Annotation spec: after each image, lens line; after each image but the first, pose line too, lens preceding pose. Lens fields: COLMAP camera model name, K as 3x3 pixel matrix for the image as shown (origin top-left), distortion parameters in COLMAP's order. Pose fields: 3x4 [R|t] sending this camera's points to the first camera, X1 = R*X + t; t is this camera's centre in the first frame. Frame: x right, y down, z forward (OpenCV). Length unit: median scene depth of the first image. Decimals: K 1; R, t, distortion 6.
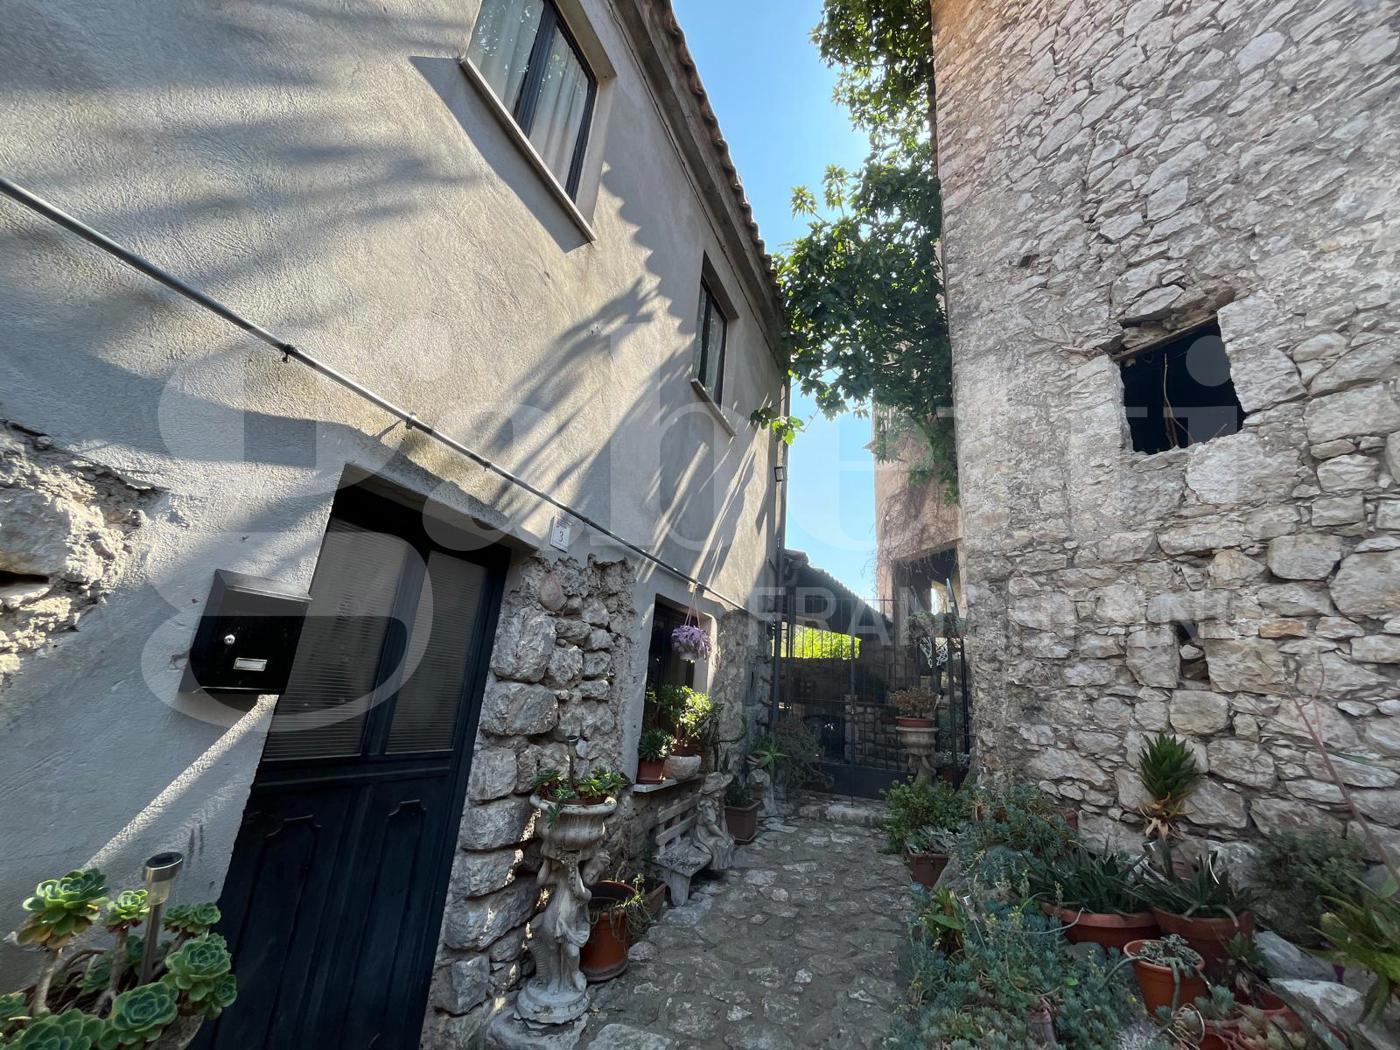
lens RADIAL K [[561.3, 0, 698.3], [0, 561.3, 528.1], [0, 0, 1]] dist [-0.001200, 0.000716]
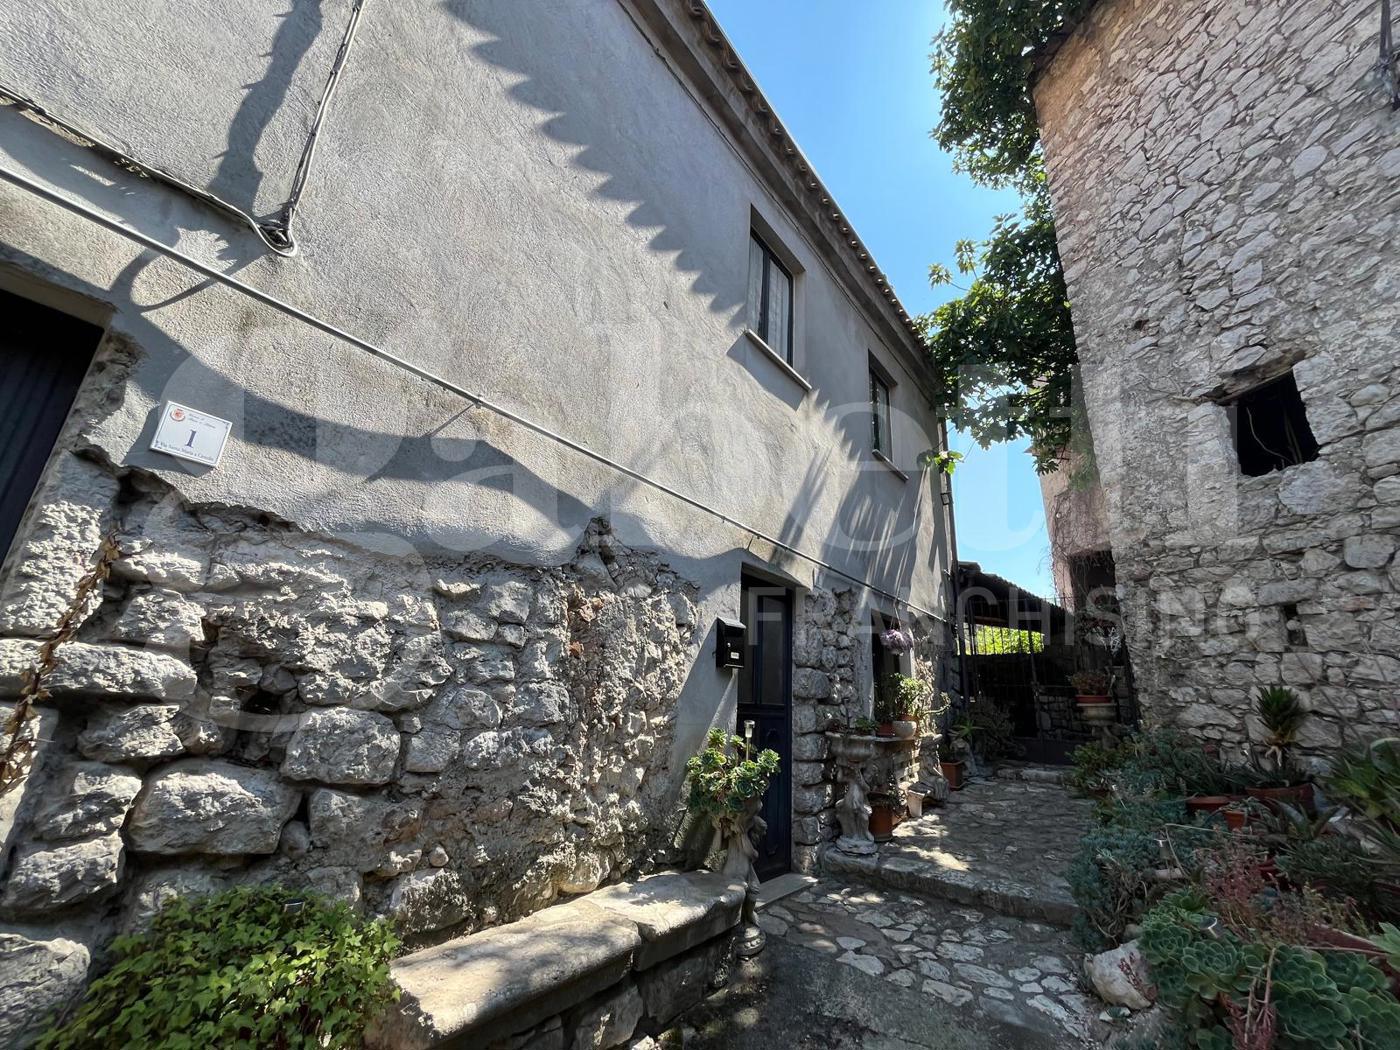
lens RADIAL K [[561.3, 0, 705.0], [0, 561.3, 523.3], [0, 0, 1]] dist [-0.001200, 0.000716]
pose [[0.962071, -0.110098, -0.249594, -0.112817], [0.103032, 0.993823, -0.041241, -0.098691], [0.252593, 0.013960, 0.967472, -0.579648]]
